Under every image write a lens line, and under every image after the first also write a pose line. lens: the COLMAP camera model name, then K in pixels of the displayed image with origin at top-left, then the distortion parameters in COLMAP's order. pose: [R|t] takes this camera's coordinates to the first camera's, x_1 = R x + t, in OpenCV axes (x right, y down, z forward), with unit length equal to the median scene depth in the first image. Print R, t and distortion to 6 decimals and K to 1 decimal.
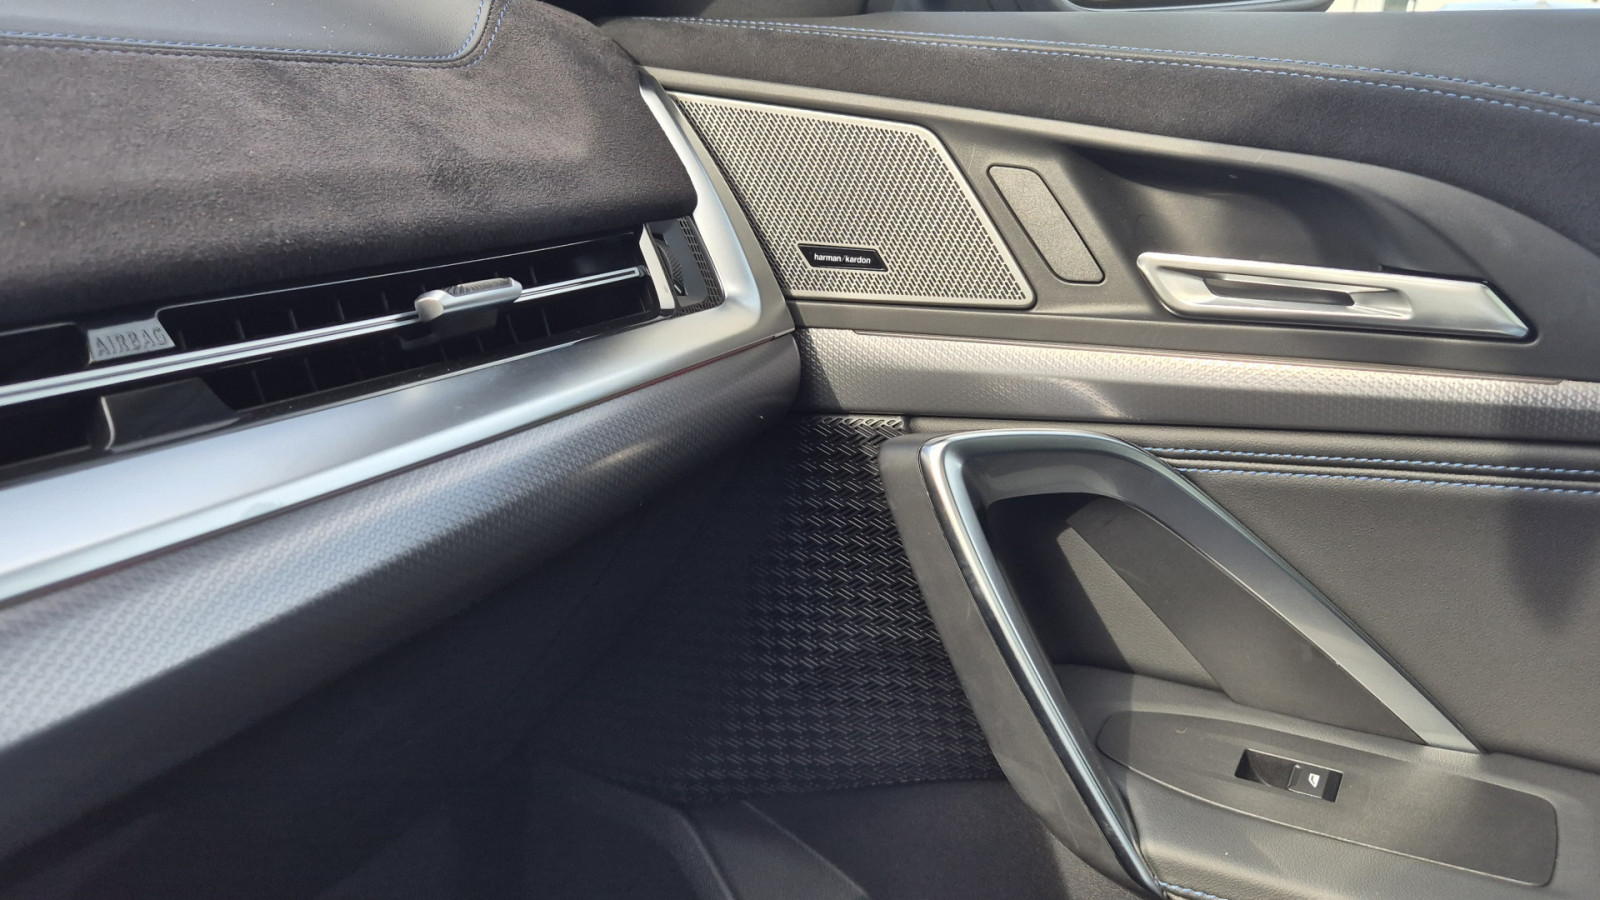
lens RADIAL K [[1091.8, 0, 800.0], [0, 1091.8, 450.0], [0, 0, 1]] dist [0.002683, 0.000838]
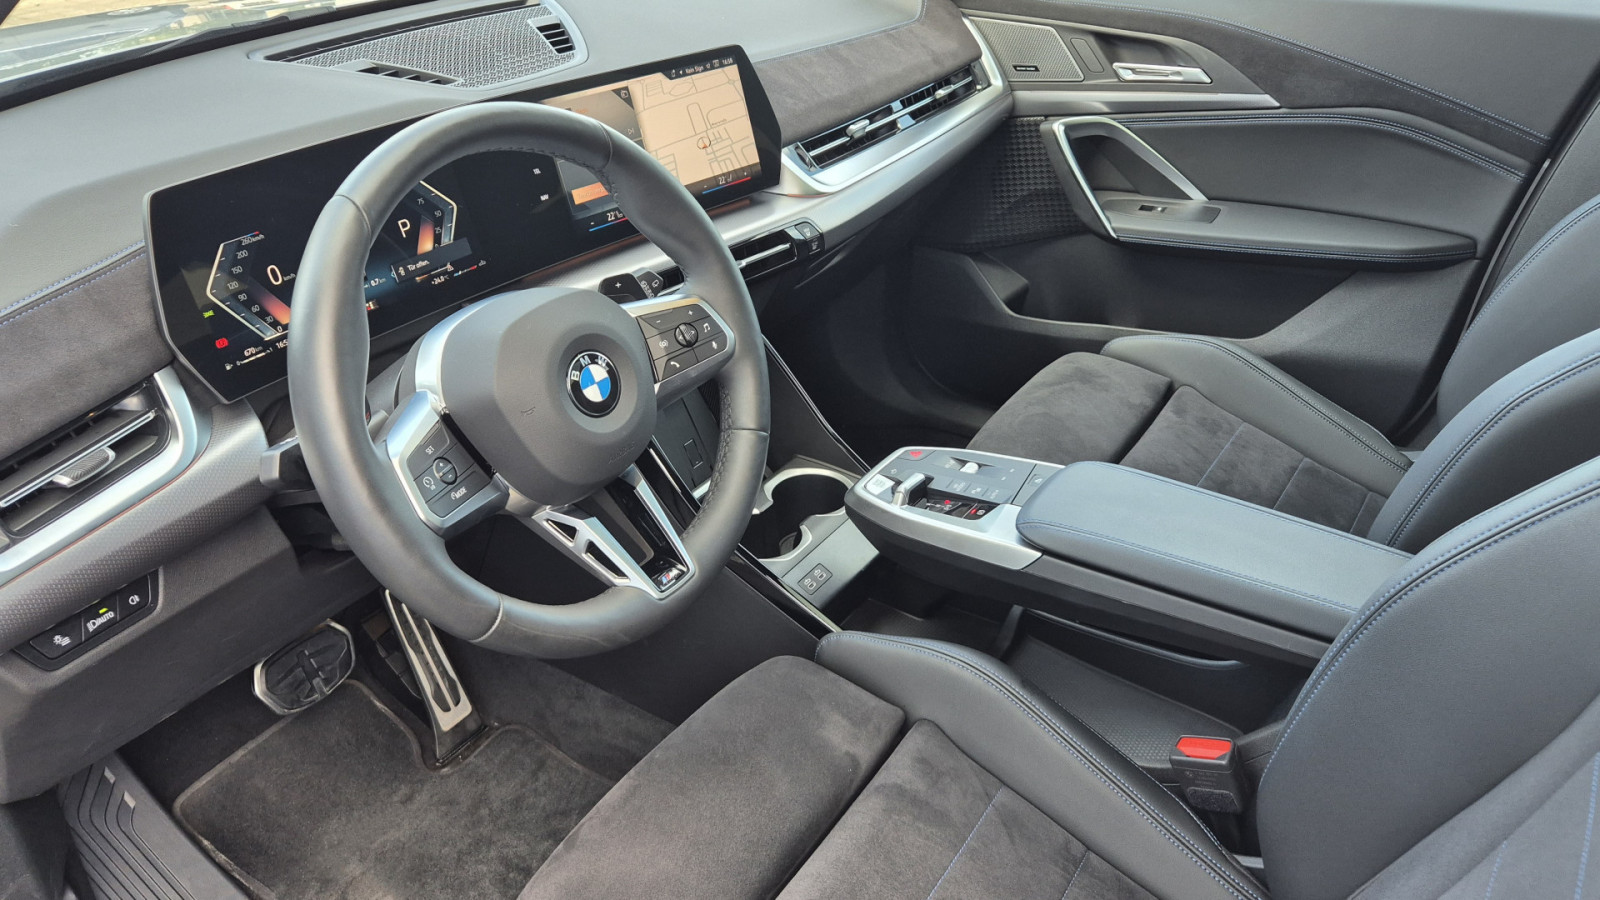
lens RADIAL K [[1091.8, 0, 800.0], [0, 1091.8, 450.0], [0, 0, 1]] dist [0.002683, 0.000838]
pose [[0.997614, -0.056504, -0.039670, -0.622528], [0.064220, 0.970410, 0.232768, 0.144535], [0.025344, -0.234760, 0.971723, -2.712644]]
